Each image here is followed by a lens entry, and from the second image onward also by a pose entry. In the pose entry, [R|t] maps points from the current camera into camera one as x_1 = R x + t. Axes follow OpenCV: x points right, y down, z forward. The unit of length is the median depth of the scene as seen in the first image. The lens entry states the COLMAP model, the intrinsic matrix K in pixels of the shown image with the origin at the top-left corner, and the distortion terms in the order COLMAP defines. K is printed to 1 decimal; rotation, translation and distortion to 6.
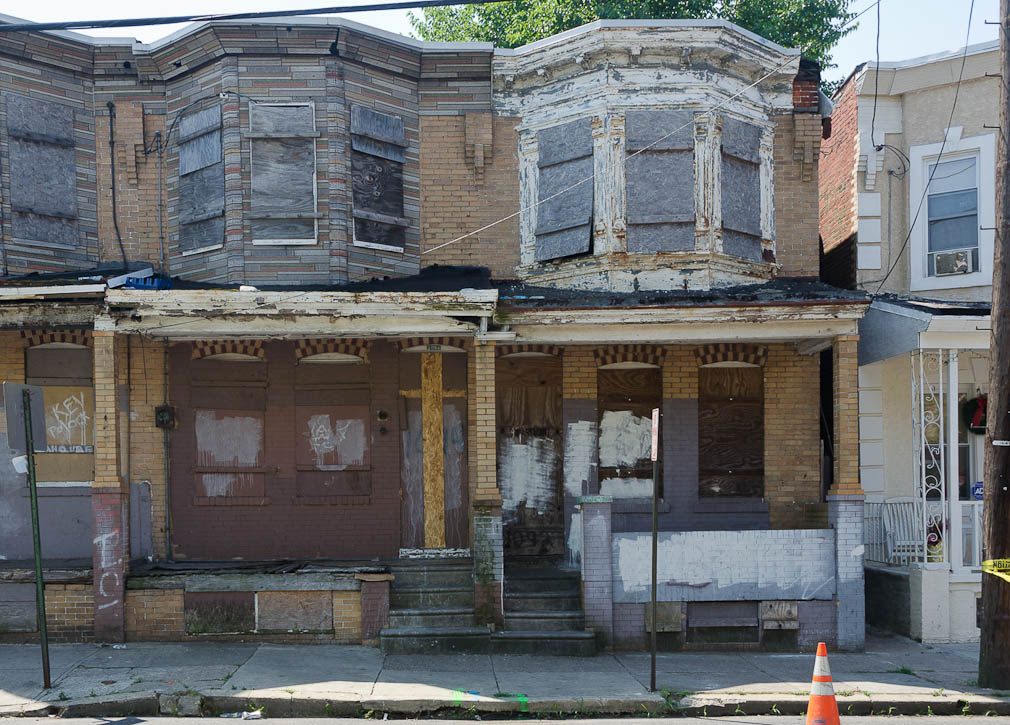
lens RADIAL K [[435.0, 0, 505.3], [0, 435.0, 367.4], [0, 0, 1]] dist [0.010715, -0.001317]
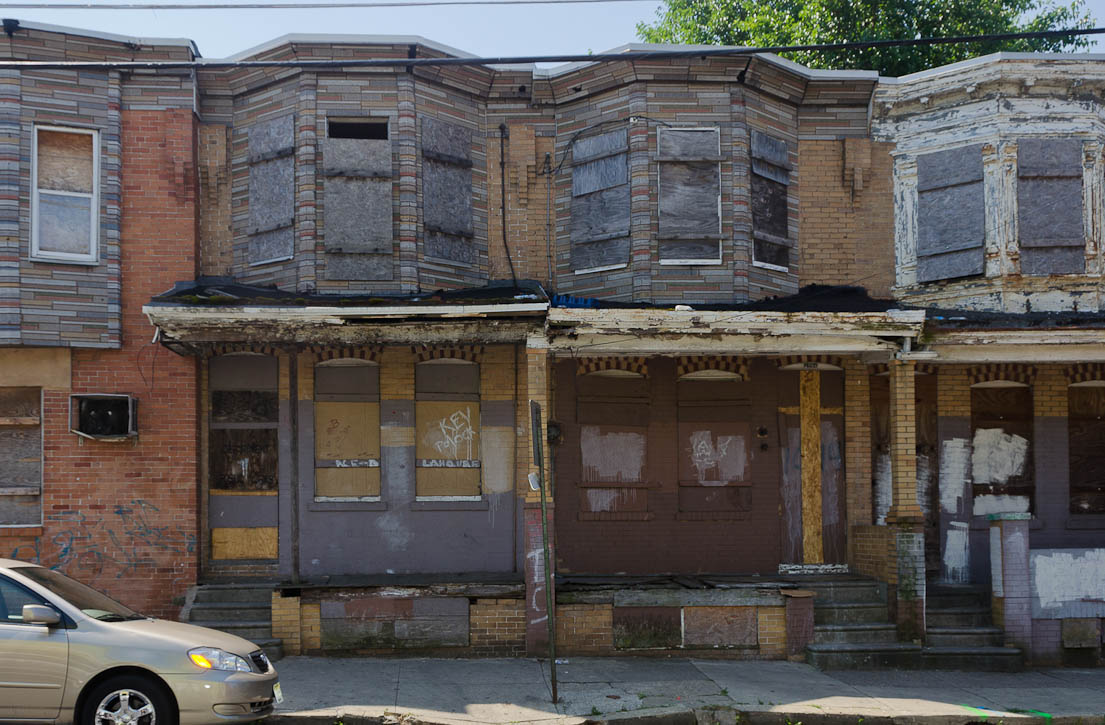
lens RADIAL K [[439.7, 0, 552.5], [0, 439.7, 369.4], [0, 0, 1]] dist [0.008189, -0.000727]
pose [[0.999805, 0.006368, 0.018697, -0.823857], [-0.006034, 0.999821, -0.017910, -0.014652], [-0.018808, 0.017794, 0.999665, -0.020815]]
